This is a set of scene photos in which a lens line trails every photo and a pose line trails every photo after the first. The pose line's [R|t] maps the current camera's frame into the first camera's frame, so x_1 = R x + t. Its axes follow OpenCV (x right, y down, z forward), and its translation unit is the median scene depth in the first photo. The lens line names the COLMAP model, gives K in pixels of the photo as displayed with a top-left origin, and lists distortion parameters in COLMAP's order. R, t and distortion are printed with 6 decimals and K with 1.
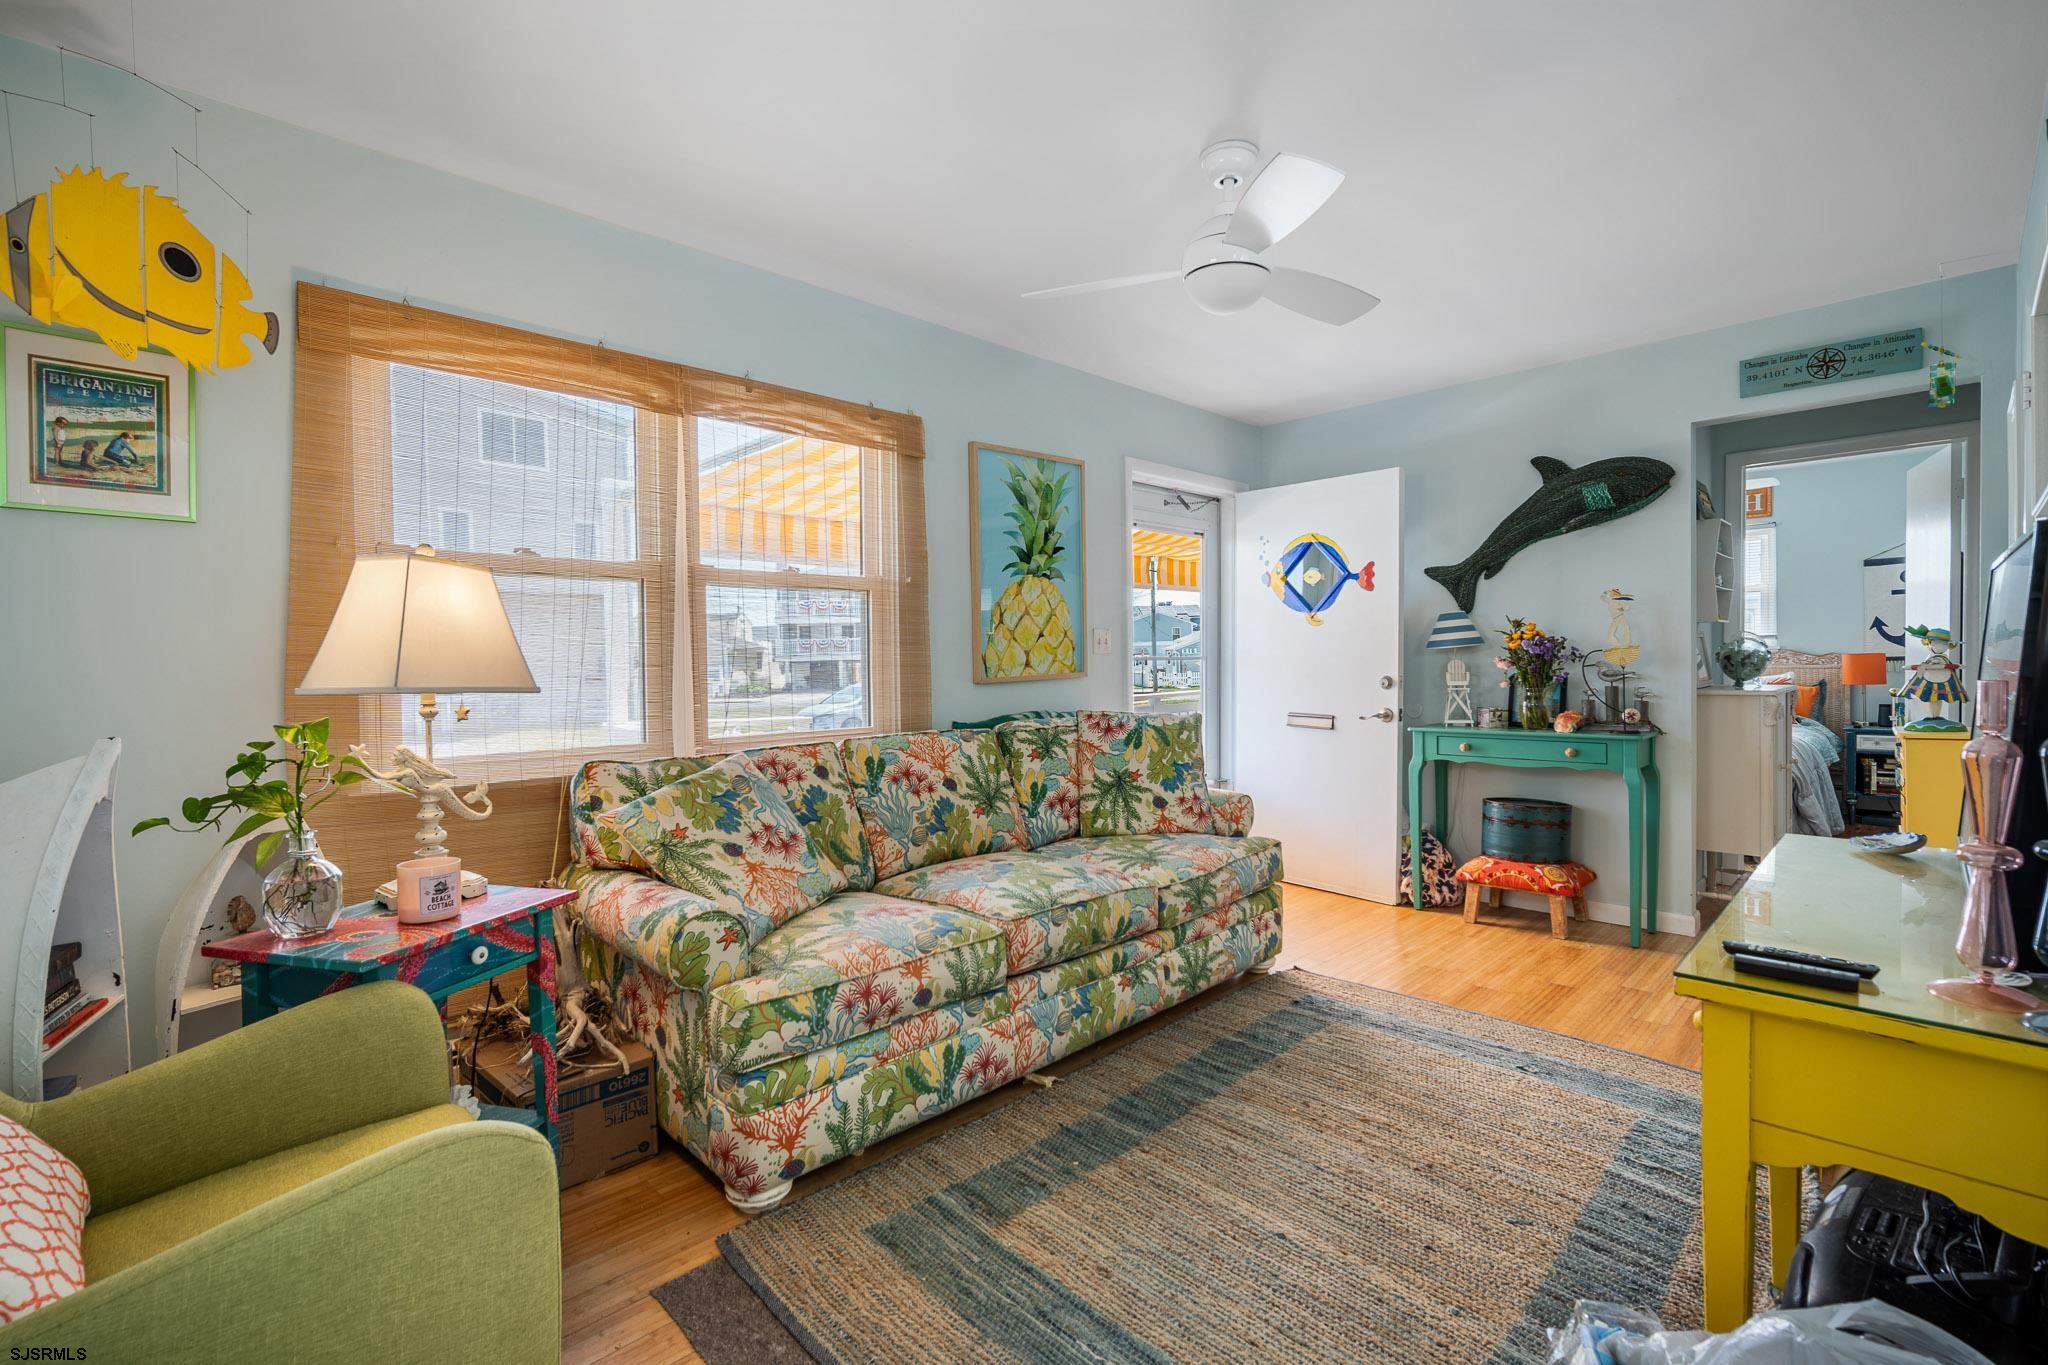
lens RADIAL K [[917.6, 0, 1024.8], [0, 917.6, 672.8], [0, 0, 1]] dist [-0.018296, 0.006449]
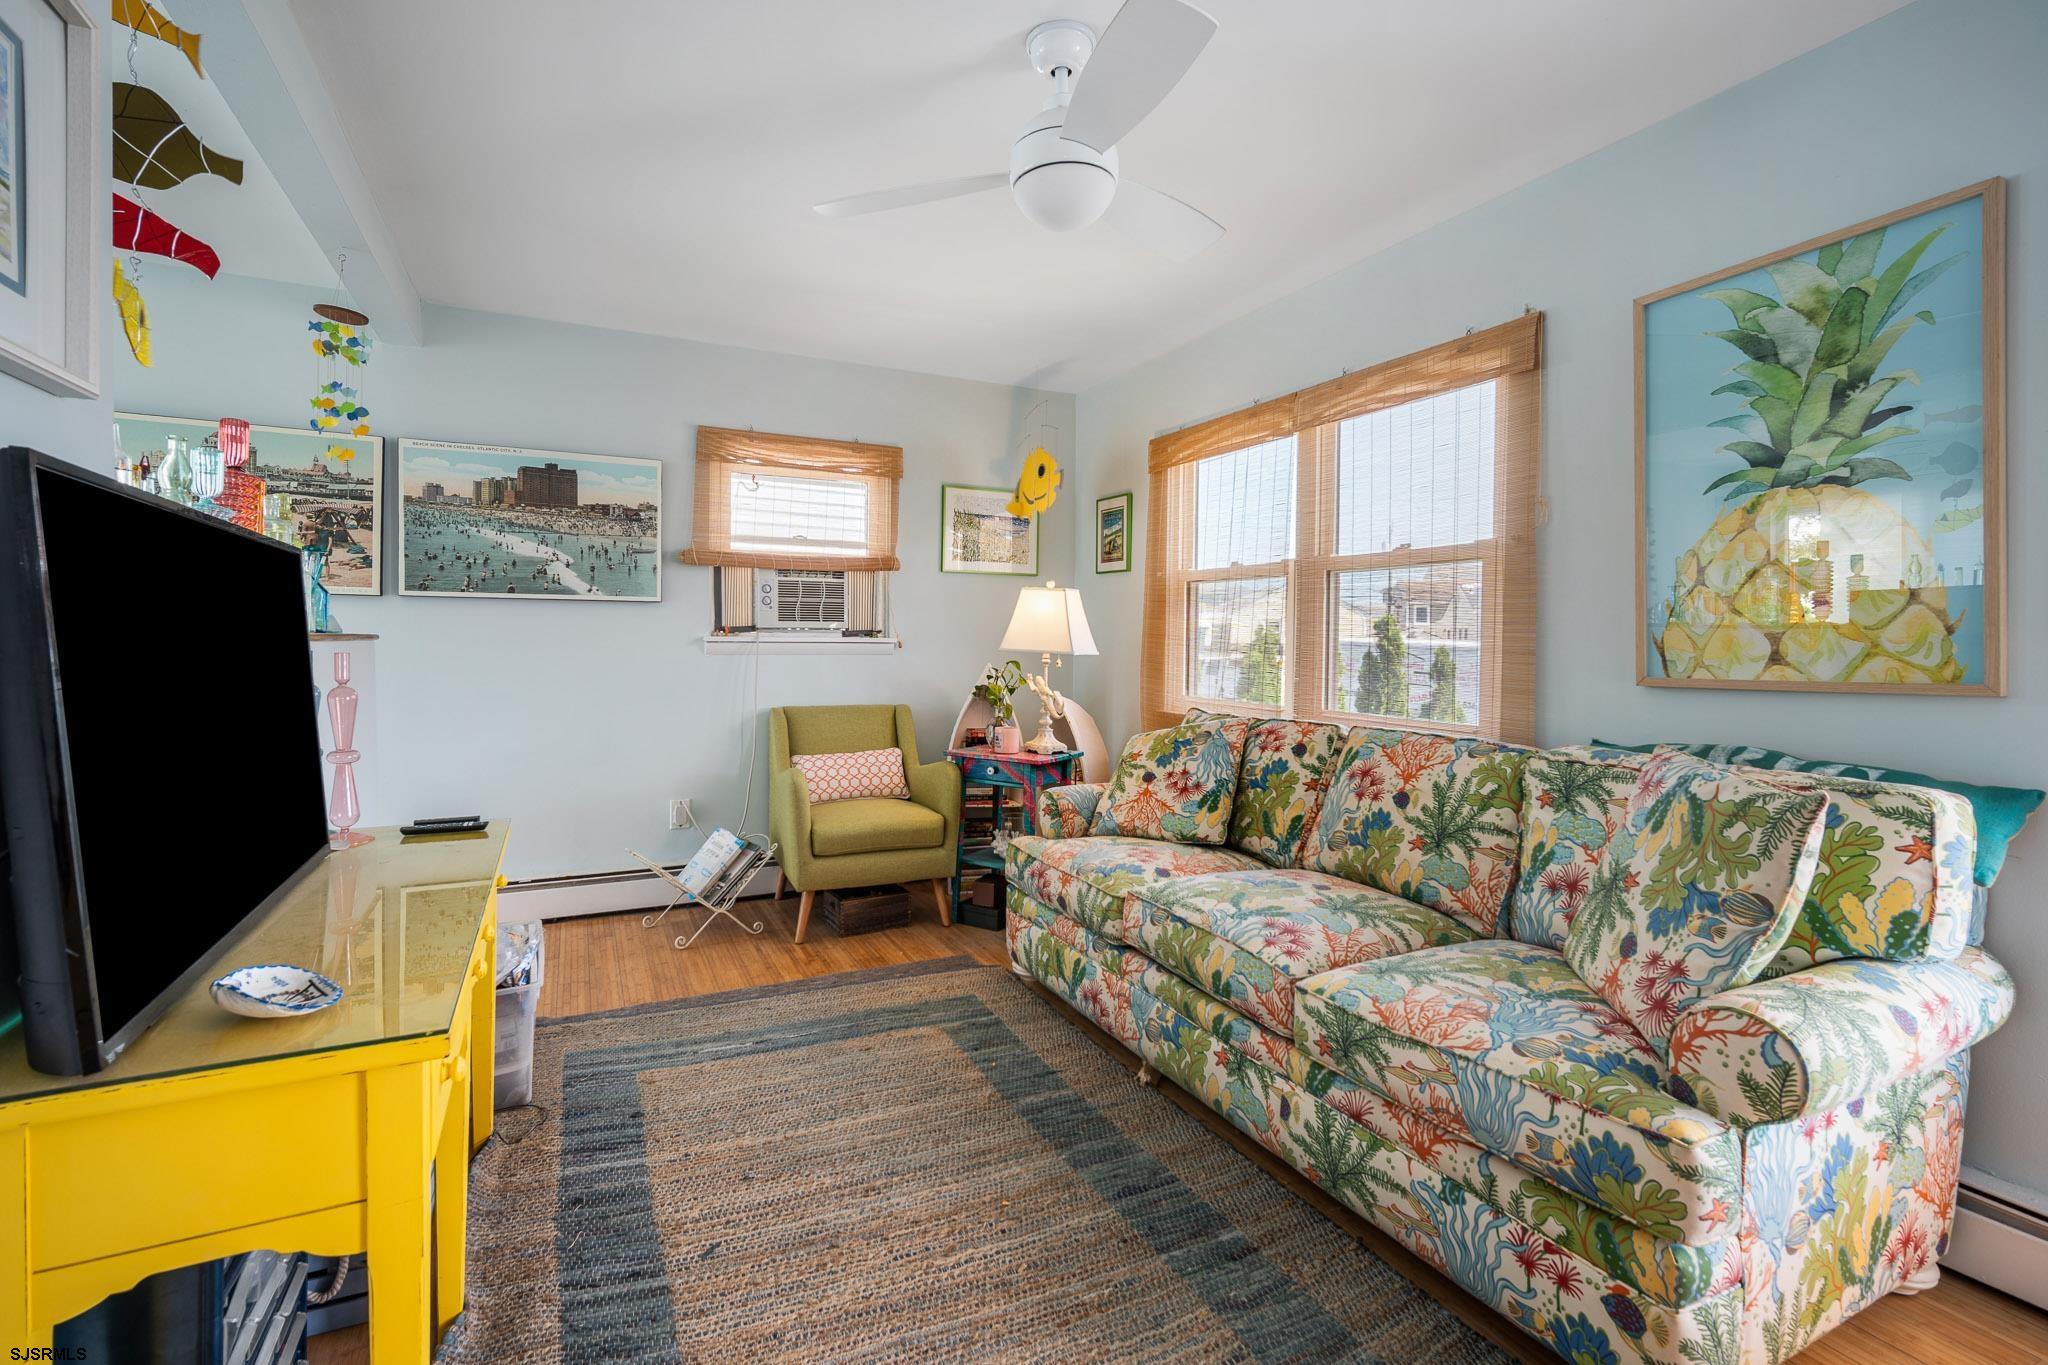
lens RADIAL K [[901.7, 0, 1020.4], [0, 901.7, 659.5], [0, 0, 1]] dist [-0.013372, 0.000864]
pose [[-0.307929, 0.029957, -0.950938, 0.820870], [-0.023909, 0.998945, 0.039211, -0.025013], [0.951109, 0.034810, -0.306887, 0.988238]]
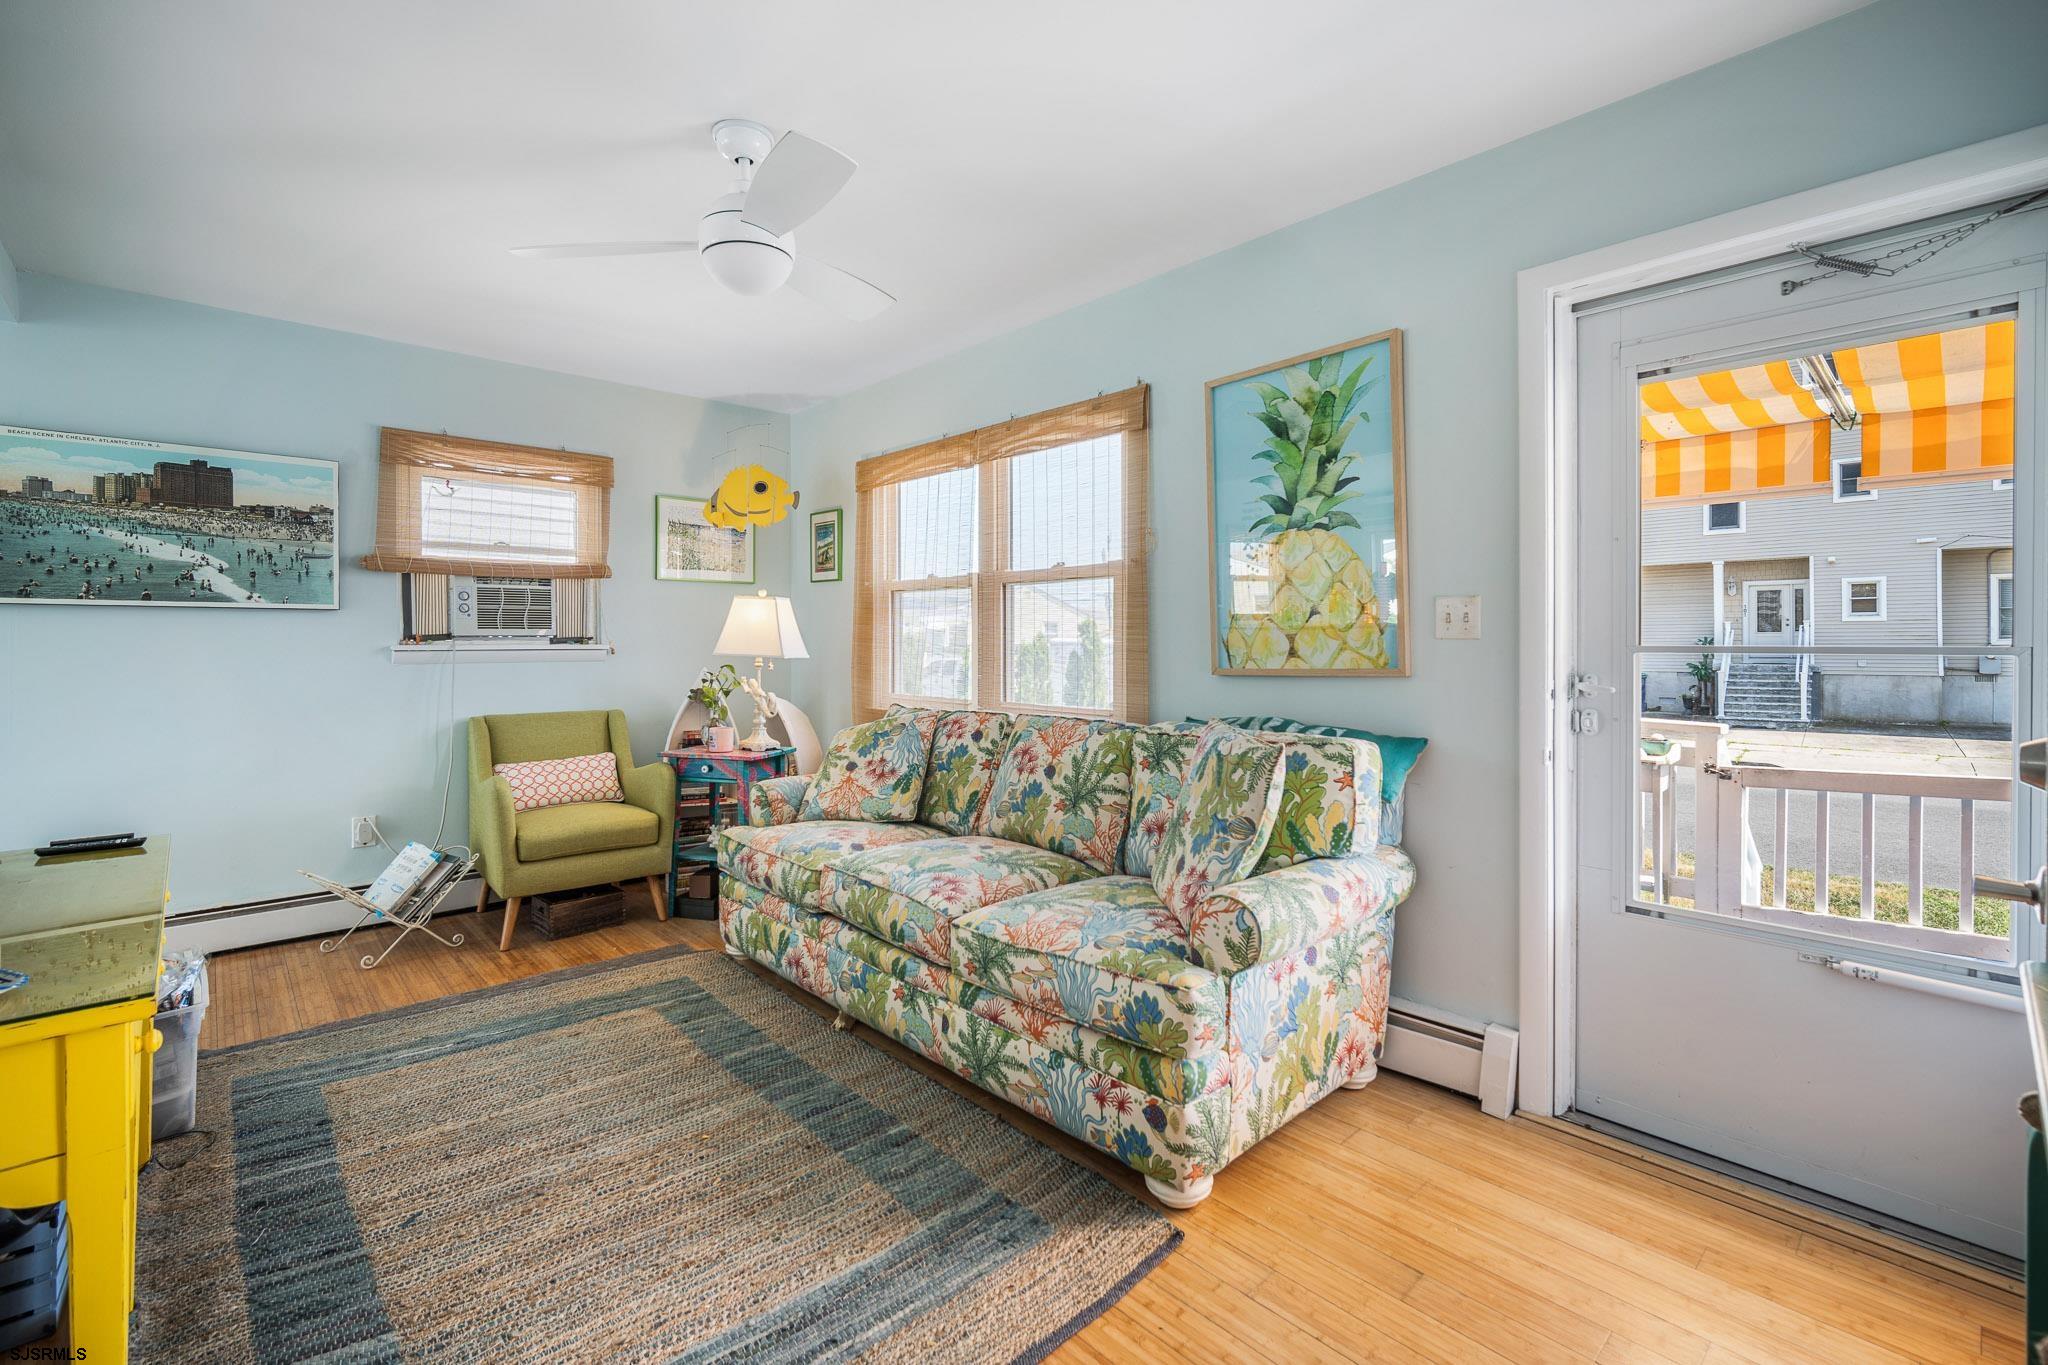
lens RADIAL K [[888.5, 0, 1024.5], [0, 888.5, 649.7], [0, 0, 1]] dist [-0.018531, 0.005965]
pose [[-0.022495, 0.019876, -0.999549, 0.934599], [-0.016819, 0.999653, 0.020257, -0.030154], [0.999605, 0.017267, -0.022153, 1.064941]]
